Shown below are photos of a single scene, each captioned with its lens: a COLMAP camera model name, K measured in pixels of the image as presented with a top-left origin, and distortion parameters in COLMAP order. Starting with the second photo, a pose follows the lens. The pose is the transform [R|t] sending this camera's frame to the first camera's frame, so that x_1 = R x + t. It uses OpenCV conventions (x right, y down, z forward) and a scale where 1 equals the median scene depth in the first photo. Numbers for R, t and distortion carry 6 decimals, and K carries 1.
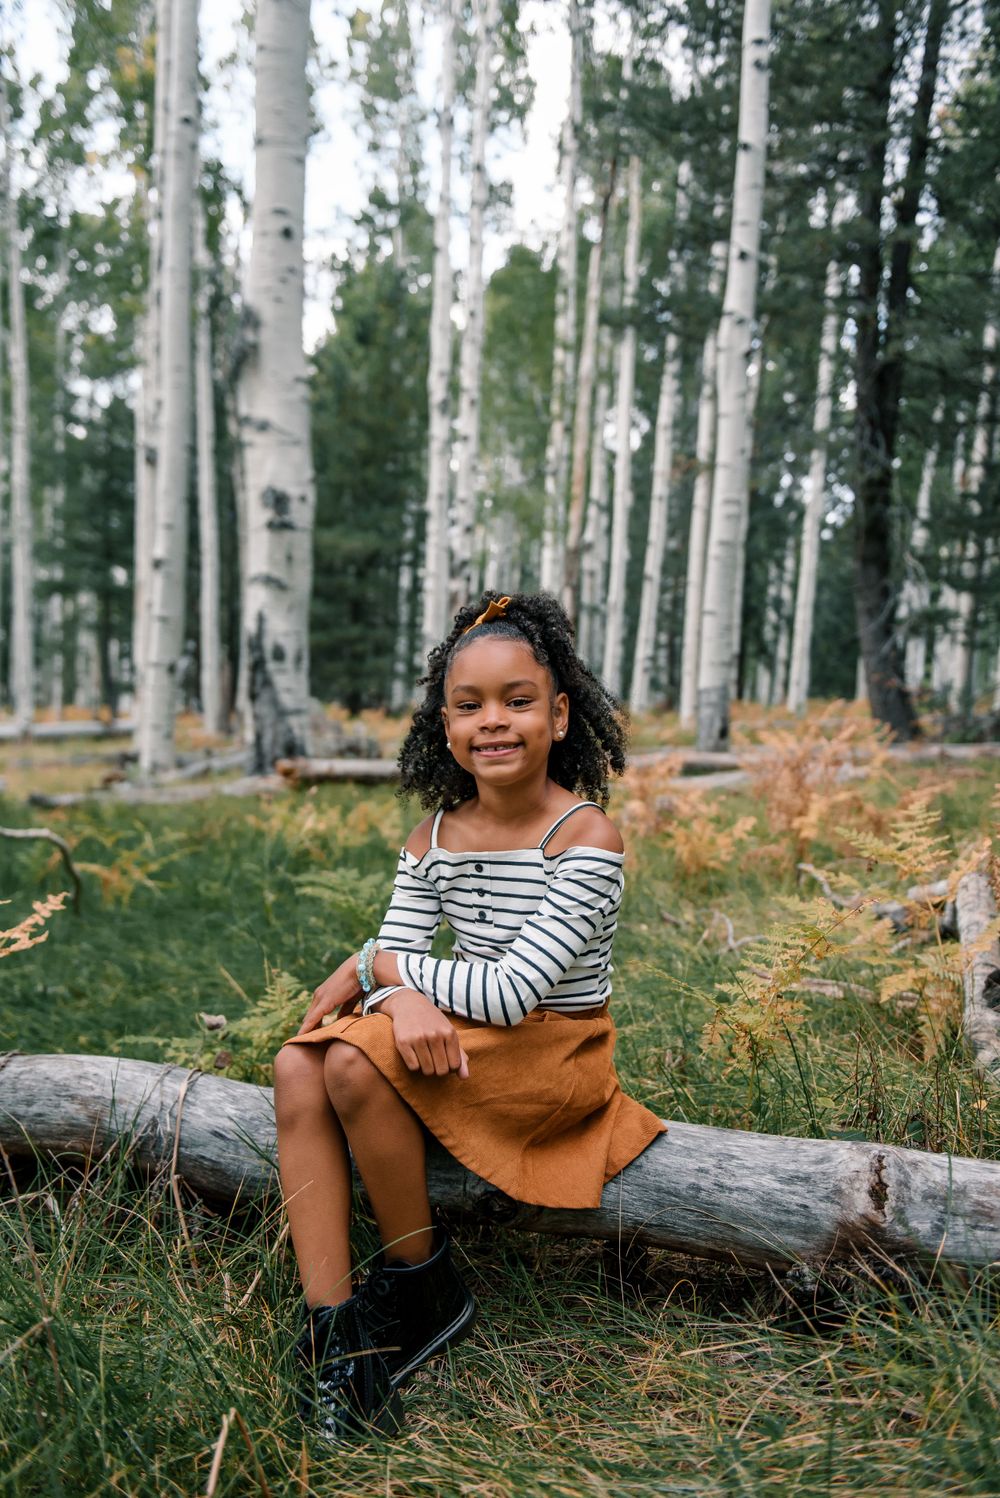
lens RADIAL K [[1242.1, 0, 499.9], [0, 1242.1, 748.5], [0, 0, 1]] dist [0.062821, -0.044564]
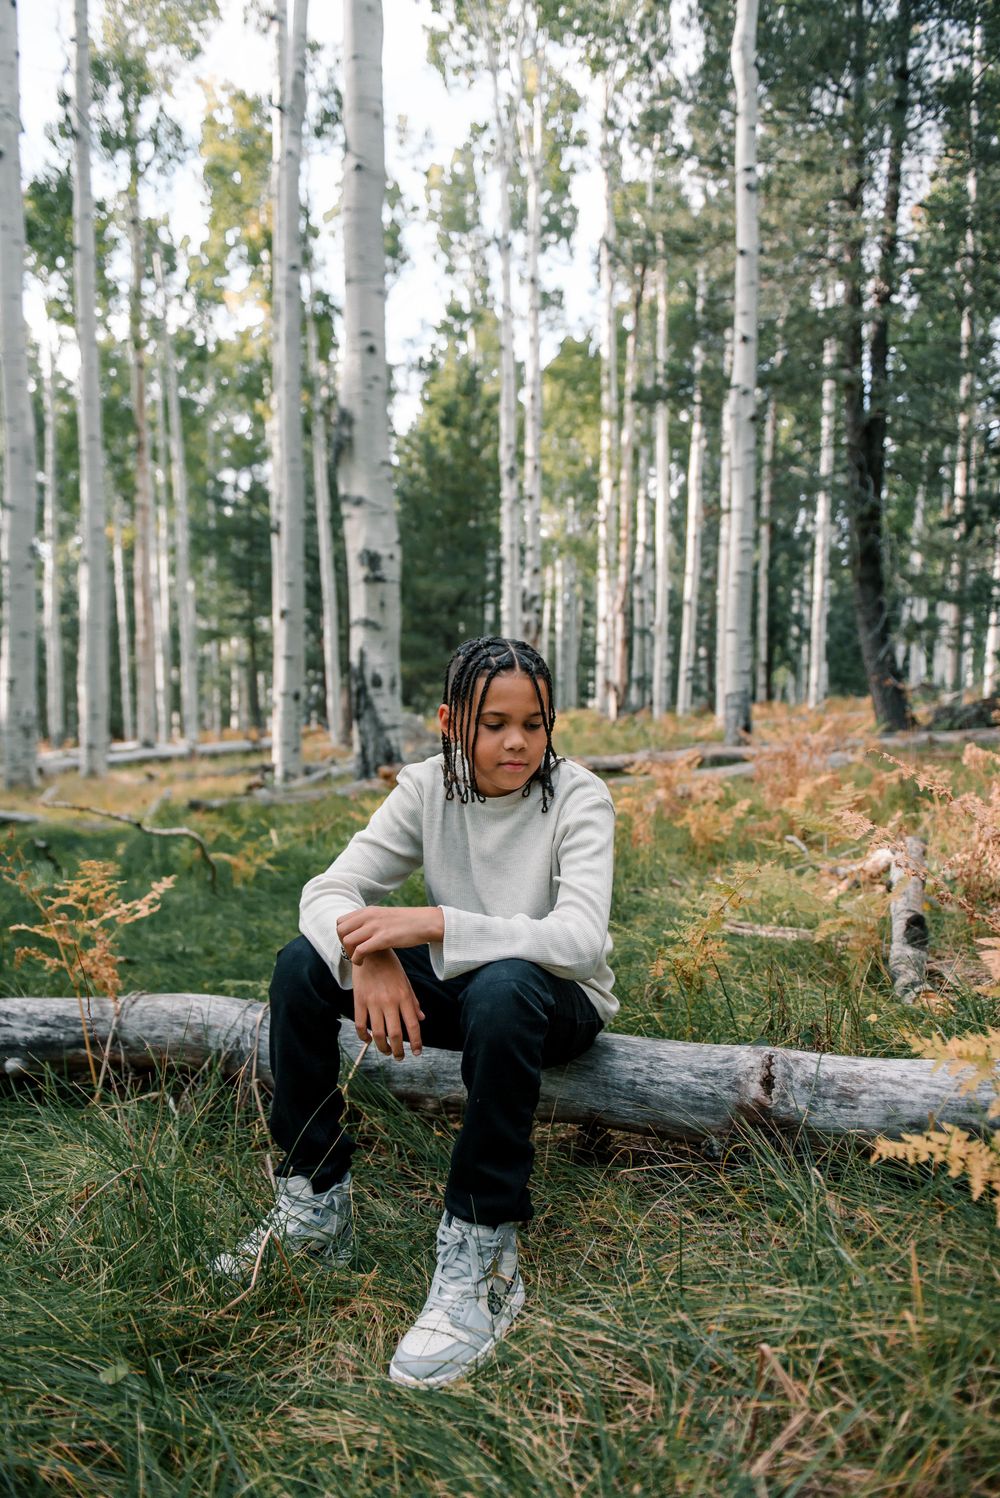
lens RADIAL K [[1024.4, 0, 497.6], [0, 1024.4, 747.2], [0, 0, 1]] dist [-0.001516, -0.021642]
pose [[0.996239, -0.039298, -0.077218, 0.010274], [0.039109, 0.999227, -0.003957, -0.000611], [0.077314, 0.000922, 0.997006, -0.008828]]
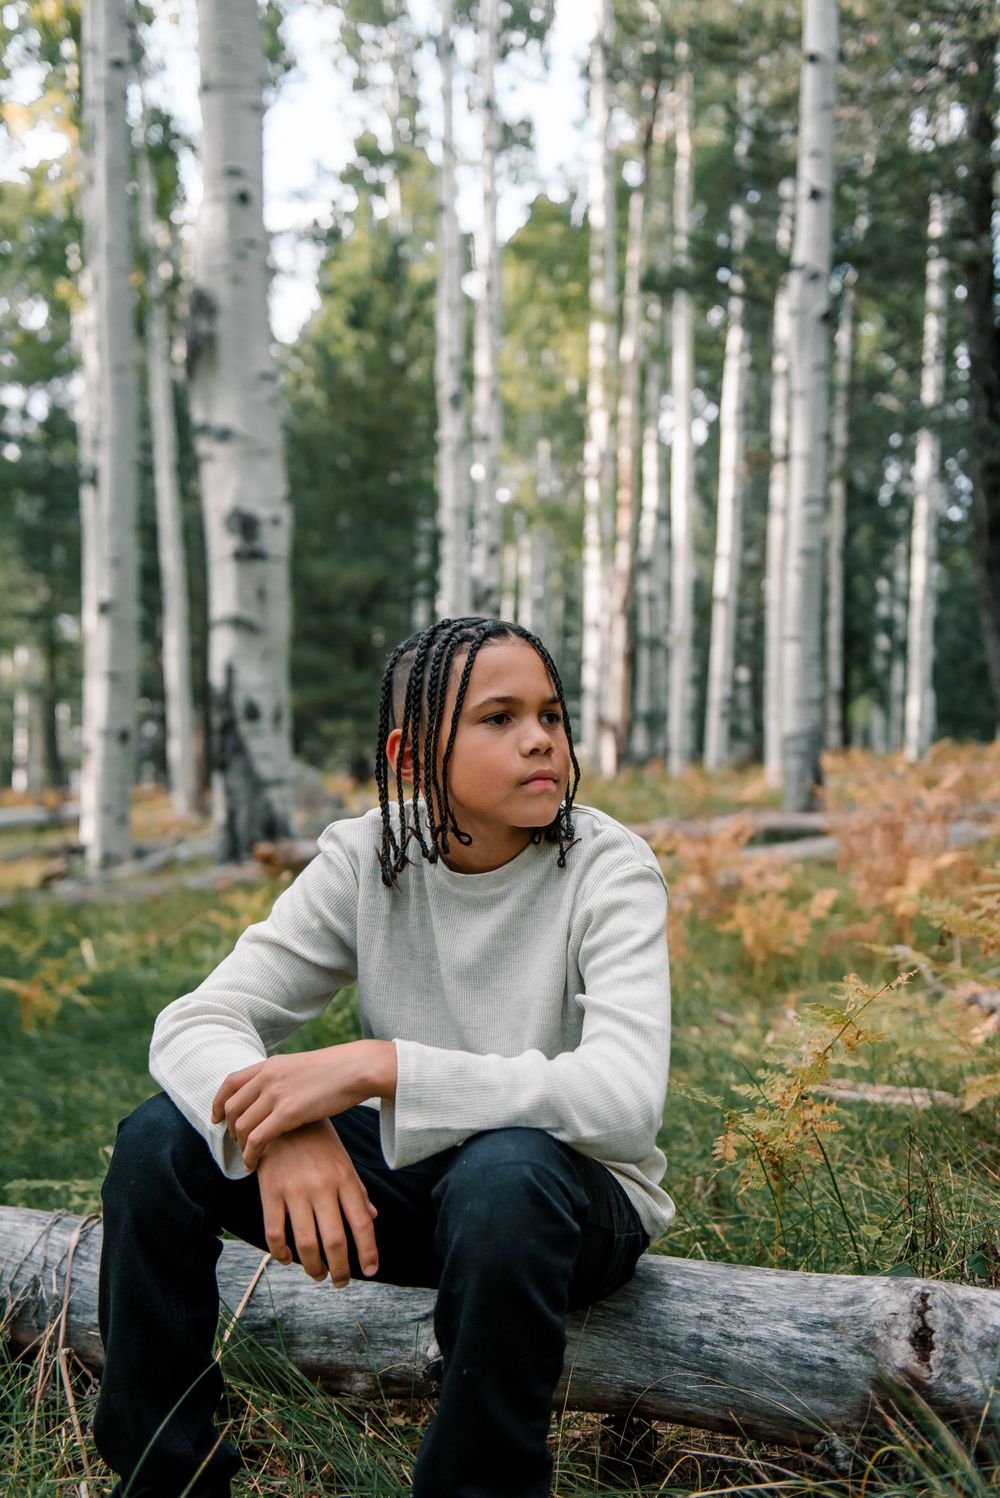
lens RADIAL K [[1555.5, 0, 500.0], [0, 1555.5, 749.0], [0, 0, 1]] dist [0.151219, -0.039772]
pose [[0.998688, -0.040771, -0.030985, 0.007067], [0.039267, 0.998089, -0.047719, 0.001307], [0.032871, 0.046439, 0.998380, -0.004334]]
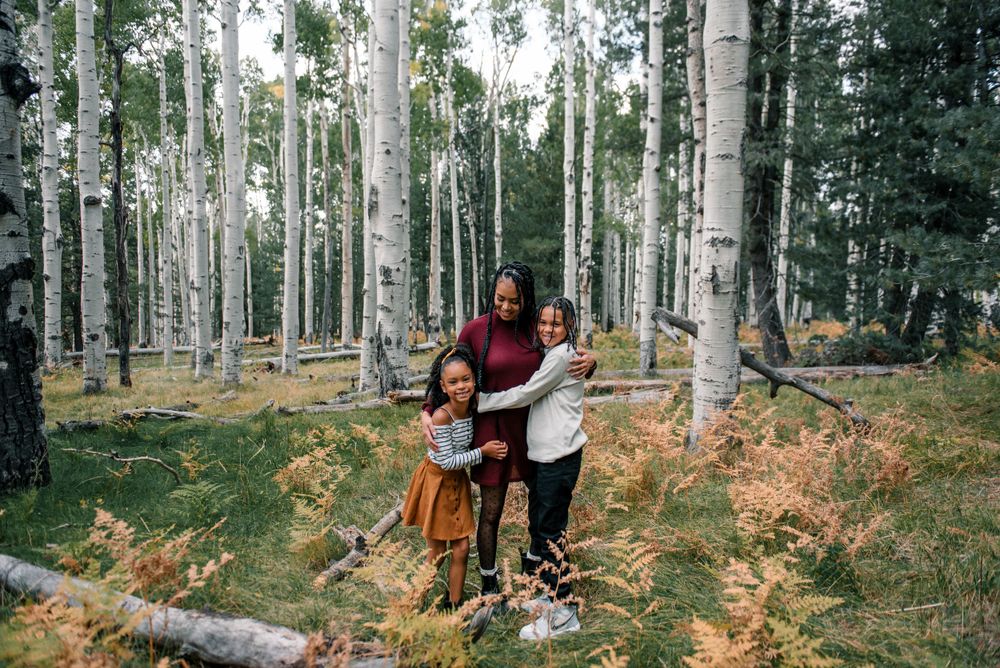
lens RADIAL K [[683.8, 0, 500.0], [0, 683.8, 334.0], [0, 0, 1]] dist [-0.001516, -0.021642]
pose [[0.967957, -0.015896, -0.250614, 0.157356], [0.013194, 0.999835, -0.012458, -0.036054], [0.250771, 0.008752, 0.968007, -0.055363]]
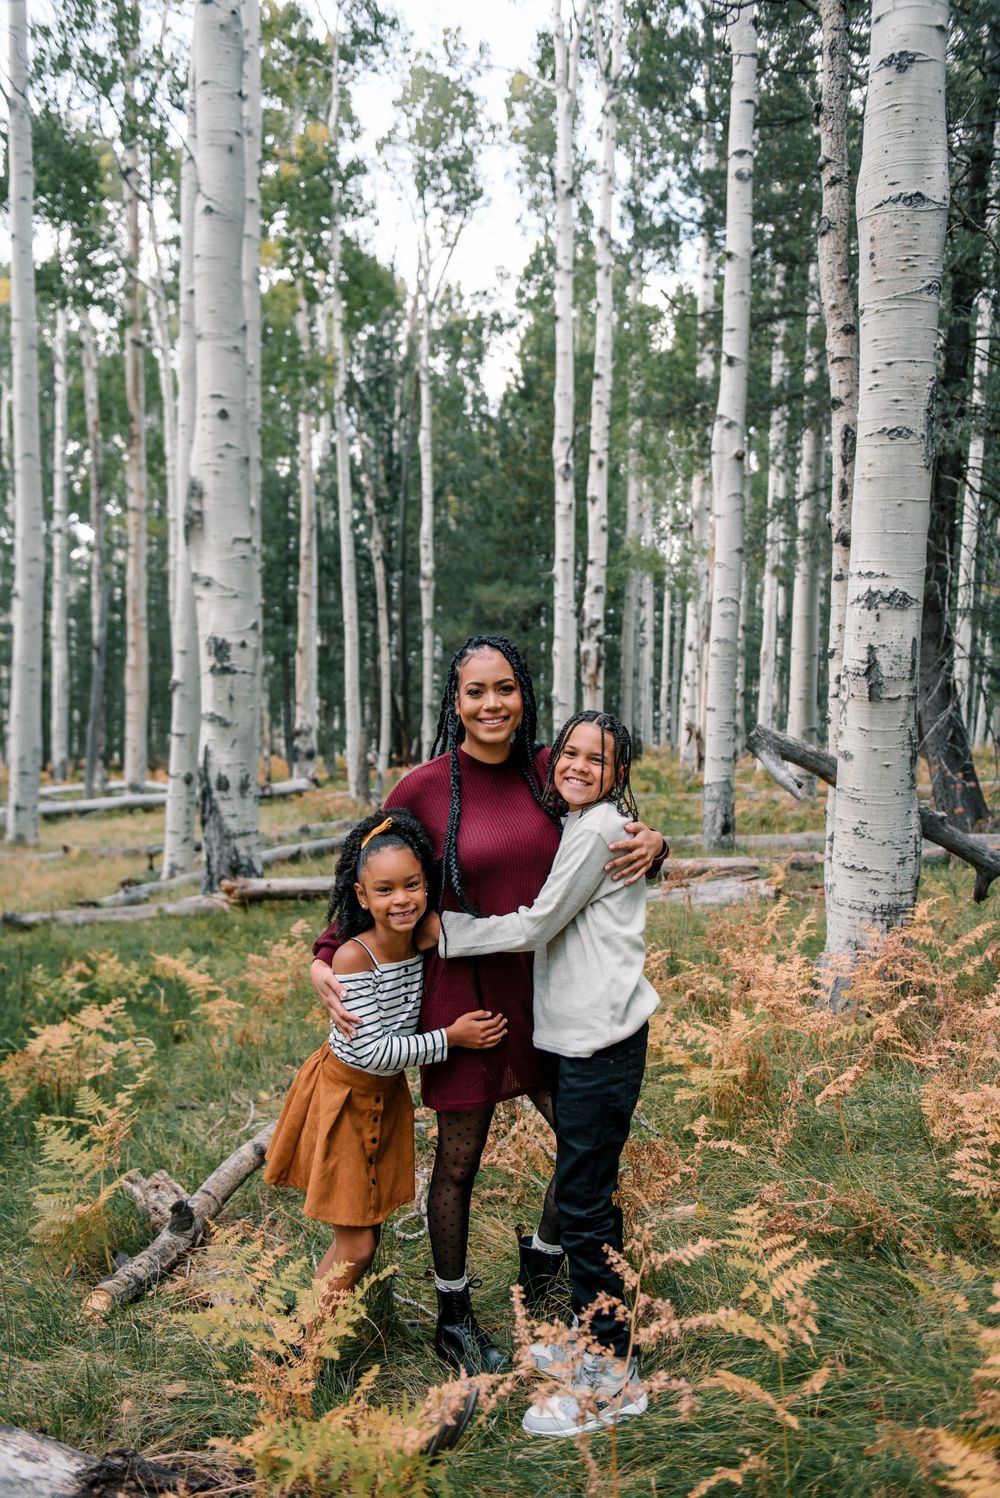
lens RADIAL K [[1285.0, 0, 484.3], [0, 1285.0, 751.0], [0, 0, 1]] dist [0.061660, -0.020509]
pose [[0.978457, -0.014032, -0.205975, 0.146866], [0.010067, 0.999744, -0.020286, -0.040155], [0.206207, 0.017775, 0.978347, -0.043032]]
